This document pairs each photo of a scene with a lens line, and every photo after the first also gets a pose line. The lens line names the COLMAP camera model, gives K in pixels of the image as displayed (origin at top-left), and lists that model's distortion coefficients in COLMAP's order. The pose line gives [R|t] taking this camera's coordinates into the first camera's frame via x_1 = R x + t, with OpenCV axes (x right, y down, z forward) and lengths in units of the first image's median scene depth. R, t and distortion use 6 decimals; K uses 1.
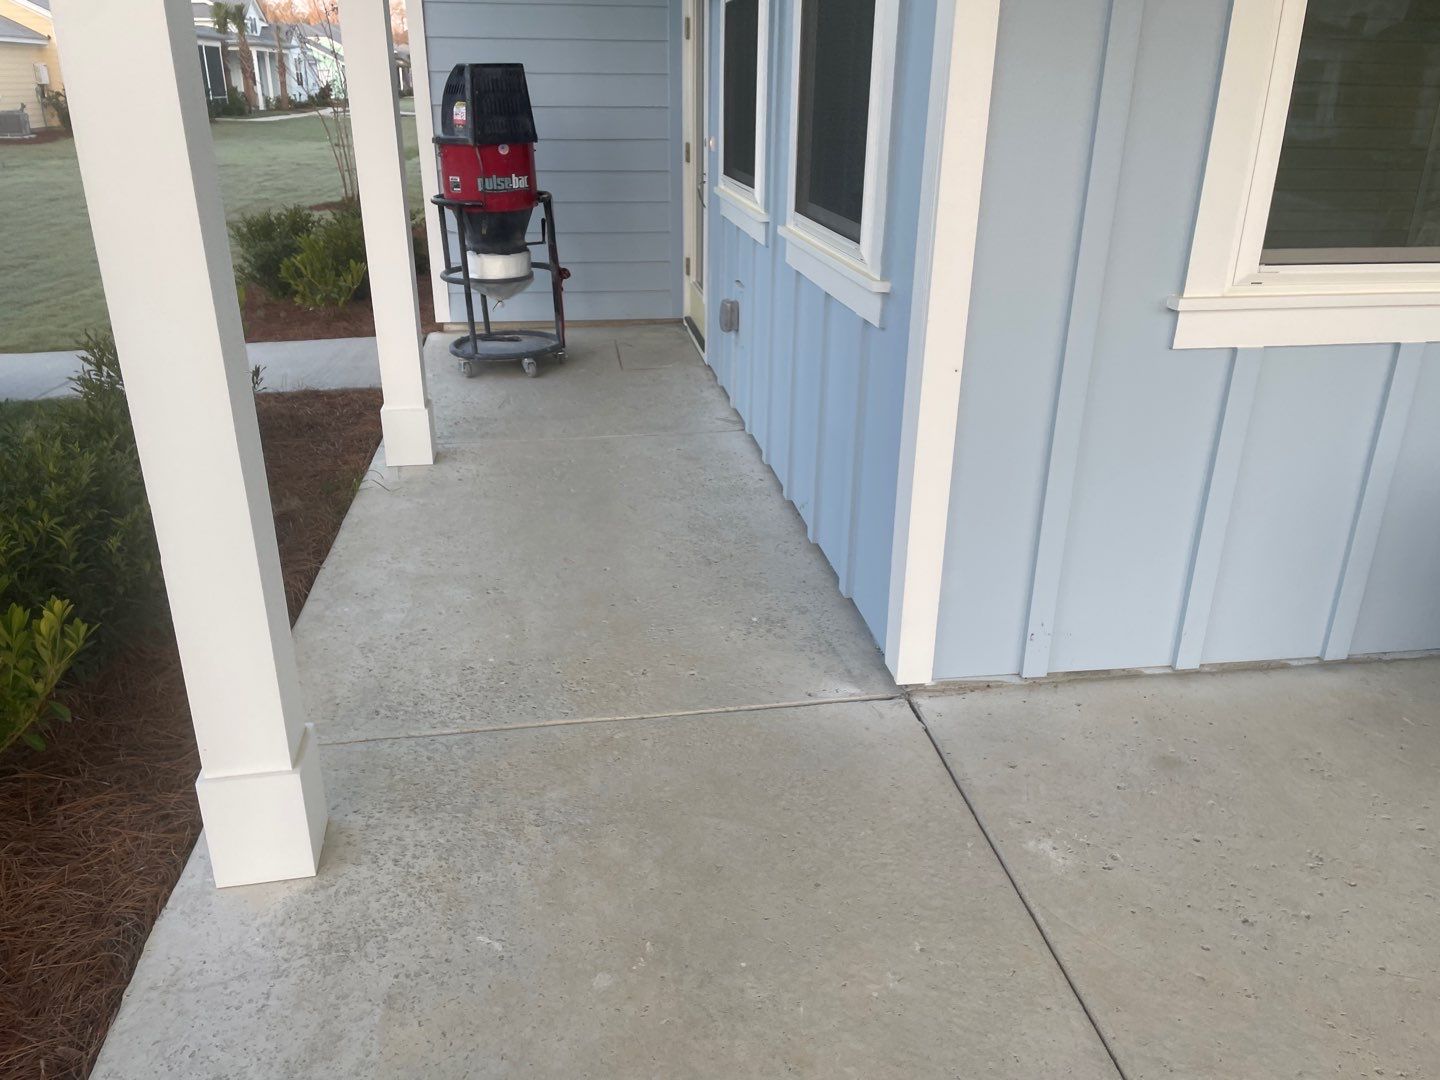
lens RADIAL K [[1080.9, 0, 720.0], [0, 1080.9, 540.0], [0, 0, 1]] dist [0.085482, -0.107022]
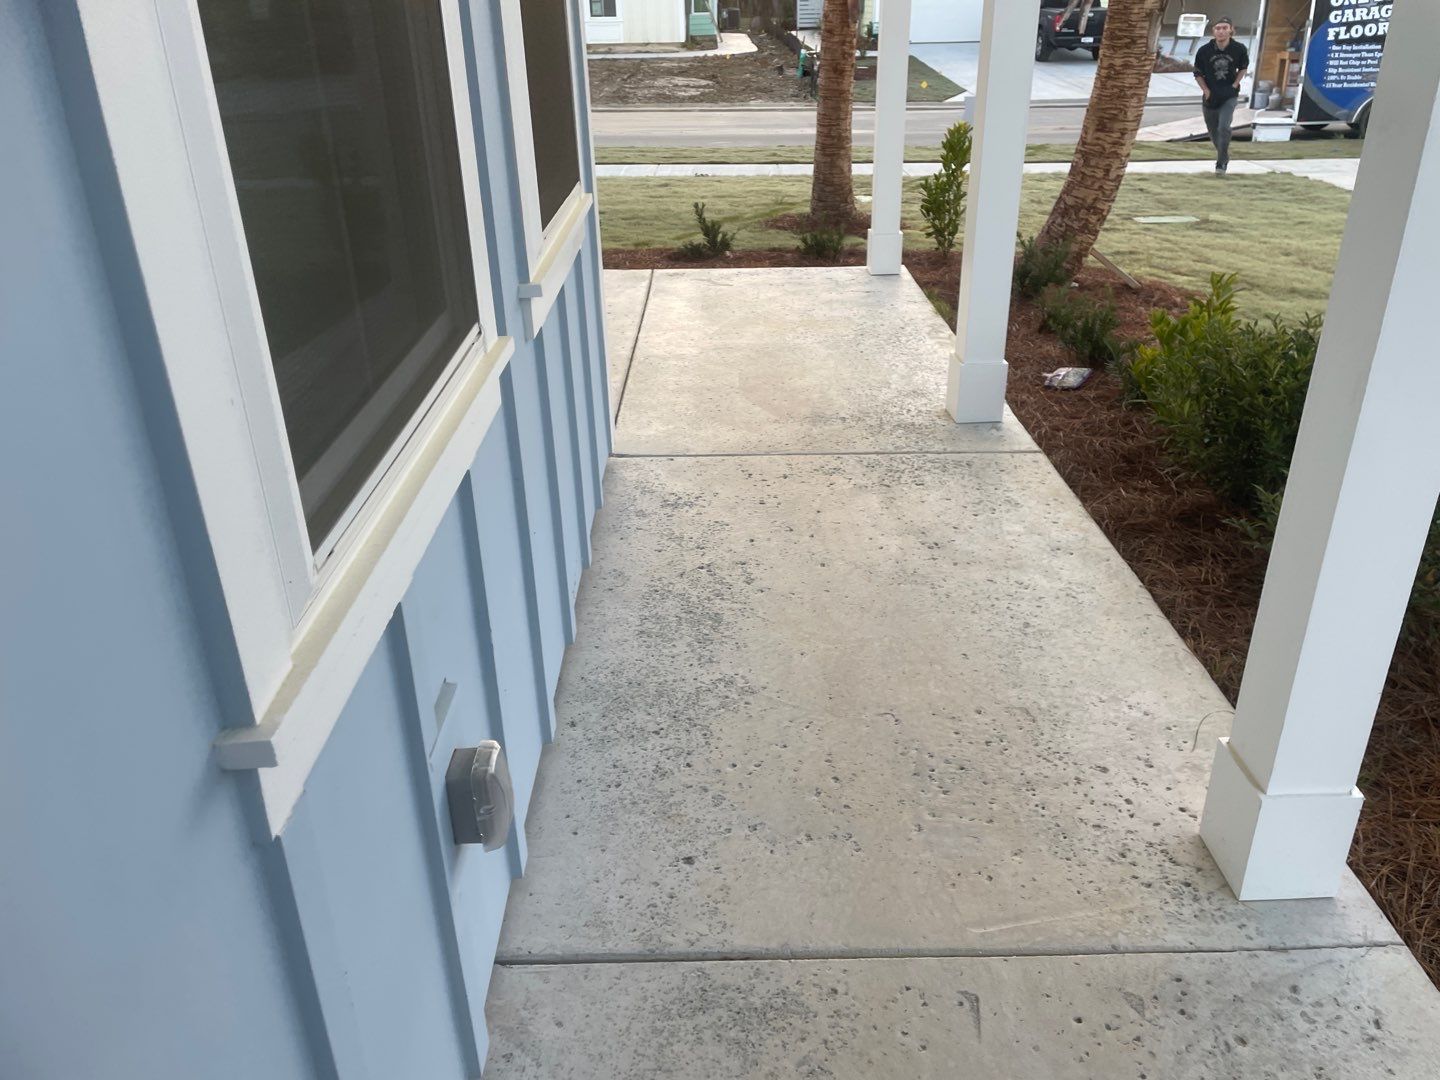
lens RADIAL K [[1079.4, 0, 720.0], [0, 1079.4, 540.0], [0, 0, 1]] dist [0.062183, -0.105039]
pose [[-0.990752, -0.051409, 0.125572, -0.130015], [0.061143, 0.657018, 0.751391, -0.668375], [-0.121131, 0.752120, -0.647799, 1.550223]]
